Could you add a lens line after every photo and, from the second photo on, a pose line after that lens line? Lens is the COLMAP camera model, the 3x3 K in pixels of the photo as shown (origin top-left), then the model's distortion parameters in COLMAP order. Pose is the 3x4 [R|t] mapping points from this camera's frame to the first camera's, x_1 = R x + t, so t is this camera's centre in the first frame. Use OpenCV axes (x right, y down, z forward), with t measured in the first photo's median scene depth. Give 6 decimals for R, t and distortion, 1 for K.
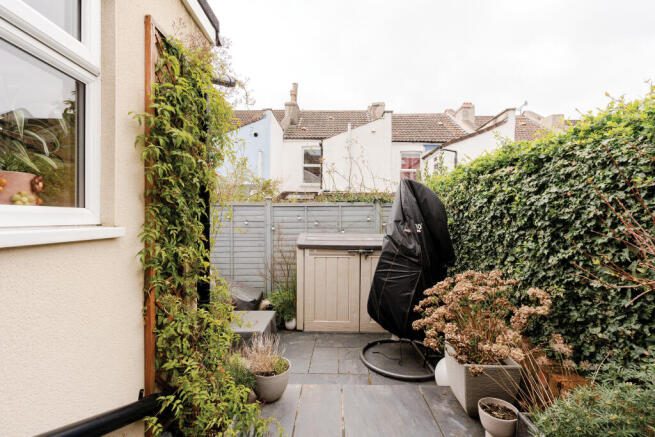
lens RADIAL K [[297.4, 0, 326.8], [0, 297.4, 220.8], [0, 0, 1]] dist [-0.009979, 0.001948]
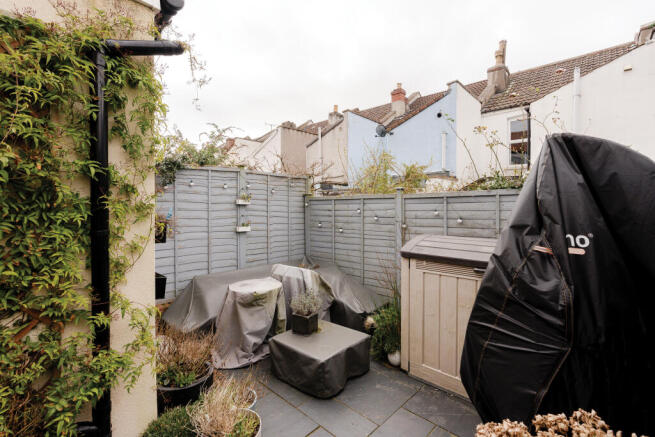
lens RADIAL K [[297.4, 0, 328.9], [0, 297.4, 211.6], [0, 0, 1]] dist [-0.009979, 0.001948]
pose [[0.751068, 0.002368, -0.660220, 0.212386], [-0.001729, 0.999997, 0.001619, -0.015403], [0.660222, -0.000074, 0.751070, 0.293717]]
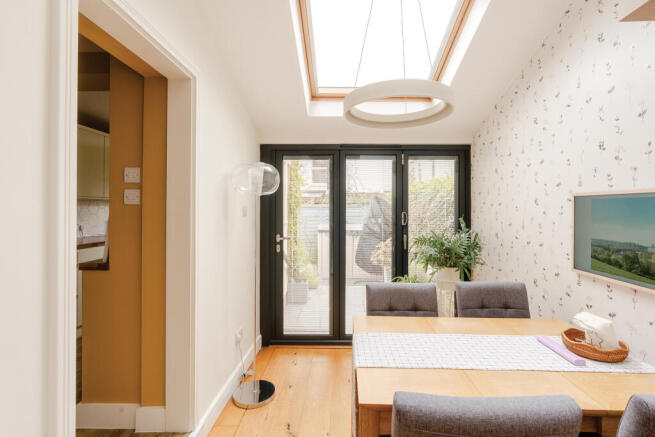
lens RADIAL K [[313.7, 0, 328.0], [0, 313.7, 213.9], [0, 0, 1]] dist [0.001438, 0.000356]
pose [[0.999963, -0.005747, -0.006352, -0.021742], [0.005757, 0.999982, 0.001565, -0.016371], [0.006343, -0.001601, 0.999979, -0.769930]]
